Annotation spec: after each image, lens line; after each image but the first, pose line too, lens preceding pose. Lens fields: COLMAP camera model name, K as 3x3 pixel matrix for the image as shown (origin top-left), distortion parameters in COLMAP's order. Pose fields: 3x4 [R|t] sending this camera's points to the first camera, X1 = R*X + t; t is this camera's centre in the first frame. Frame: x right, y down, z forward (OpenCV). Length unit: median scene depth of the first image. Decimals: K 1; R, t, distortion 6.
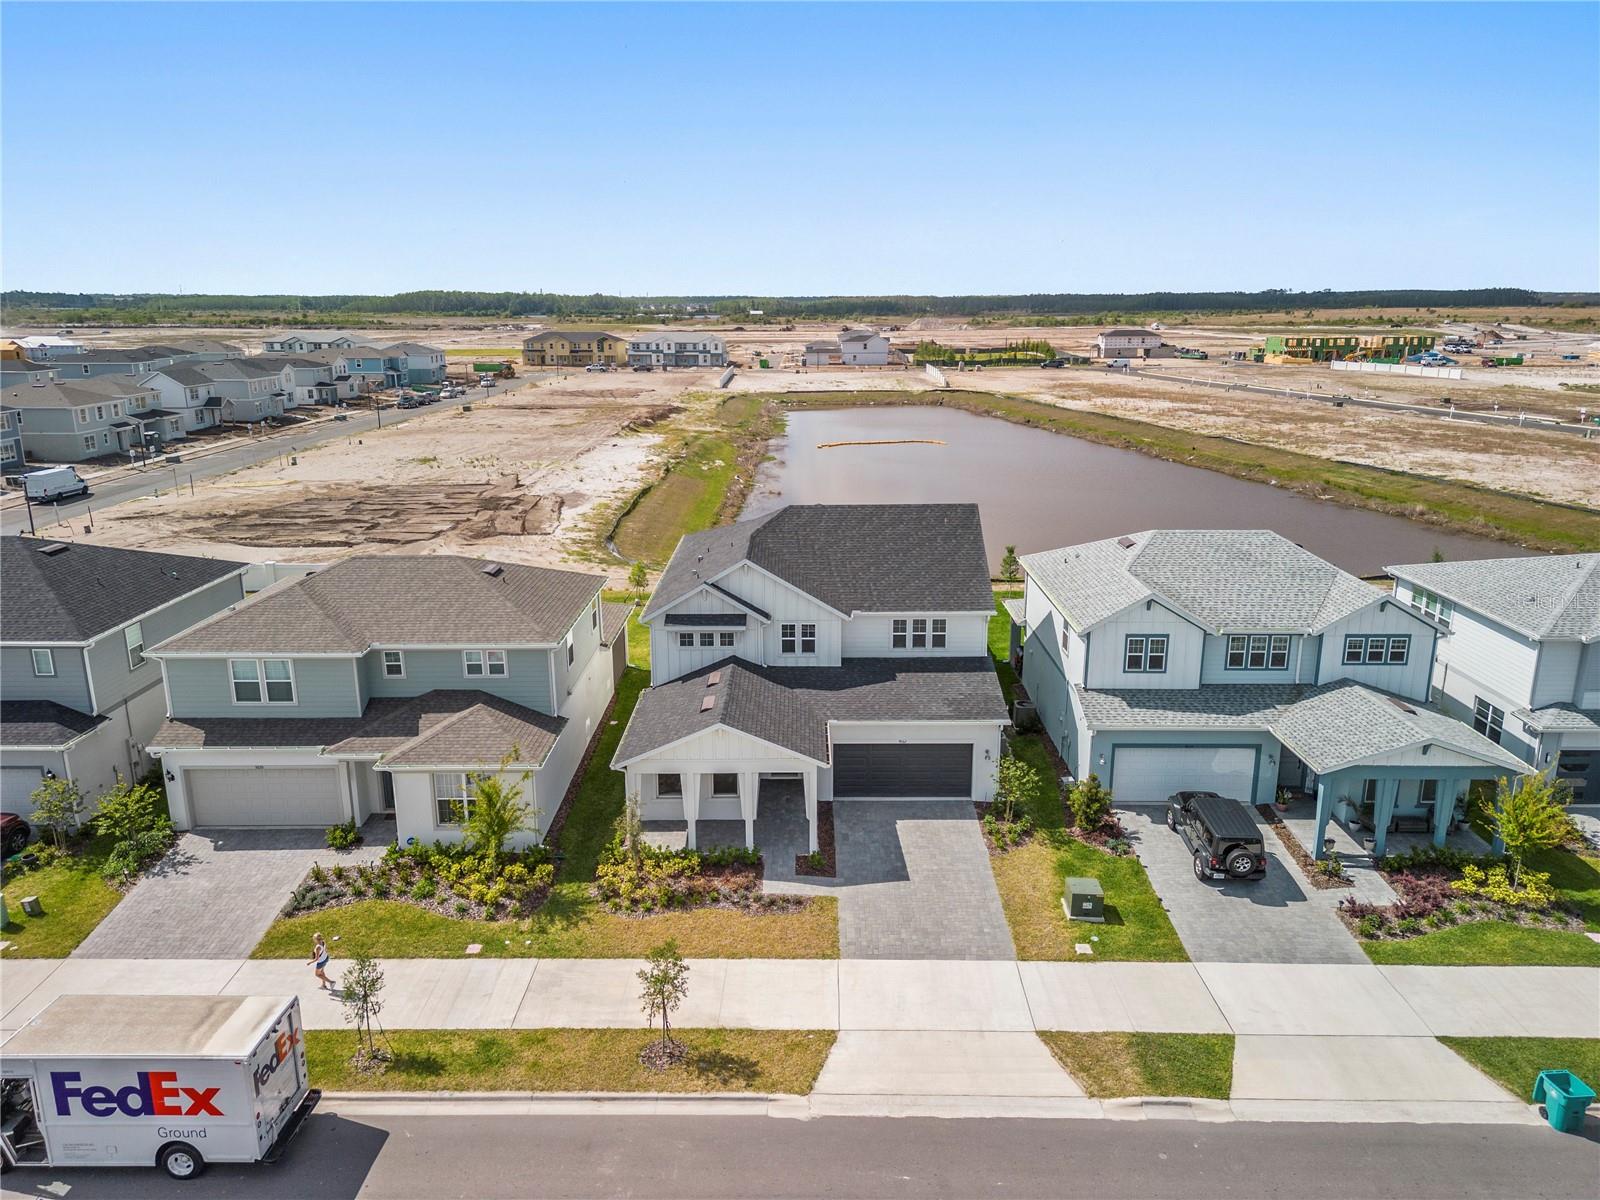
lens RADIAL K [[1117.9, 0, 800.0], [0, 1117.9, 600.0], [0, 0, 1]] dist [0.073566, -0.078503]
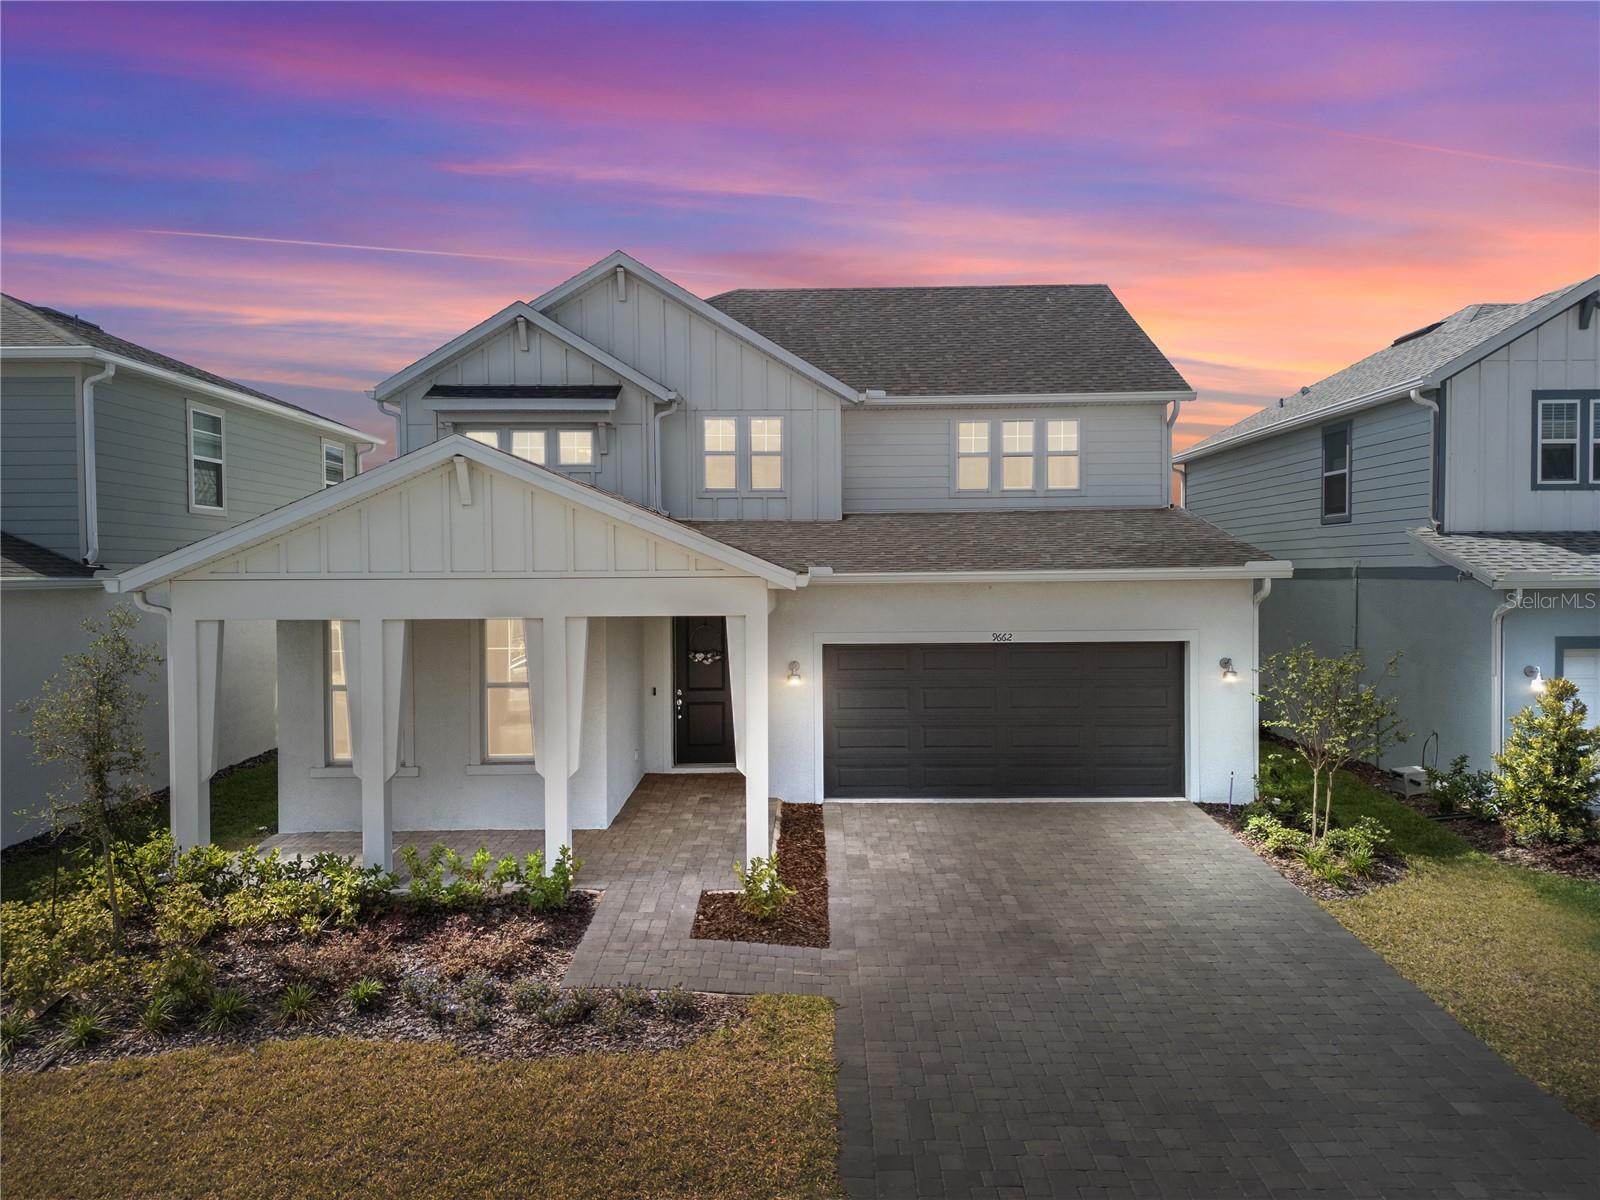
lens RADIAL K [[1117.9, 0, 800.0], [0, 1117.9, 600.0], [0, 0, 1]] dist [0.073566, -0.078503]
pose [[0.999983, -0.004199, -0.004041, 0.024066], [0.003113, 0.971107, -0.238624, 0.211333], [0.004927, 0.238608, 0.971104, 0.637774]]
